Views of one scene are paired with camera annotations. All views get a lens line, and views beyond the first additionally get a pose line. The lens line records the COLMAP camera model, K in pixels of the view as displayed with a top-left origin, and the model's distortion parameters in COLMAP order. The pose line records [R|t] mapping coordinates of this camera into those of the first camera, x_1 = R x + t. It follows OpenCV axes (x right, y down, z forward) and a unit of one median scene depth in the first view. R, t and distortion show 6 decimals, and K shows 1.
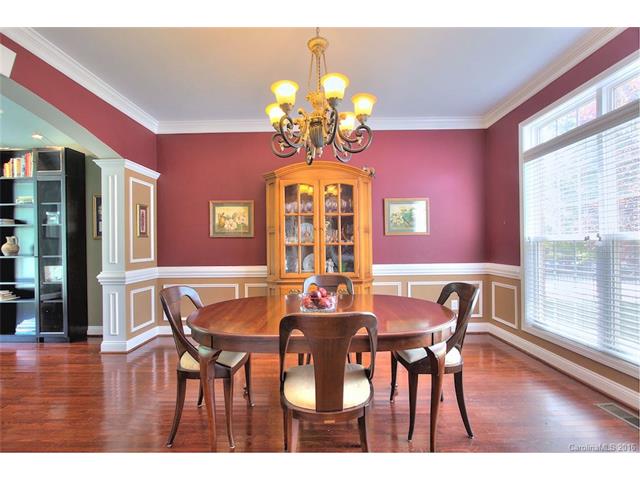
lens RADIAL K [[301.5, 0, 320.3], [0, 301.5, 242.6], [0, 0, 1]] dist [-0.001425, -0.000306]
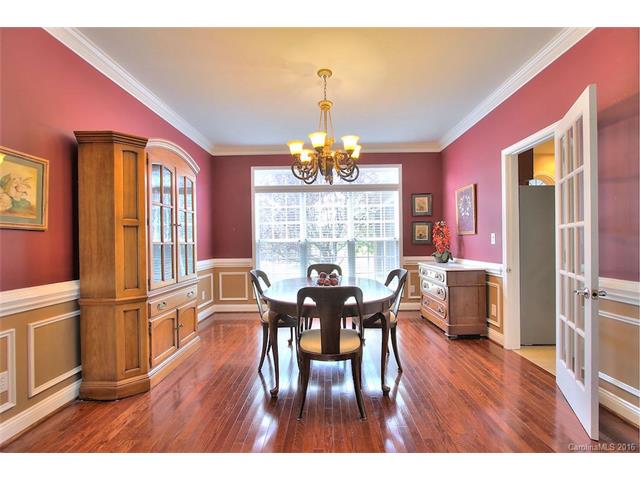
lens RADIAL K [[301.5, 0, 320.3], [0, 301.5, 242.6], [0, 0, 1]] dist [-0.001425, -0.000306]
pose [[0.002759, 0.007564, 0.999968, -0.776553], [0.002340, 0.999969, -0.007570, 0.008676], [-0.999993, 0.002361, 0.002741, 0.554831]]
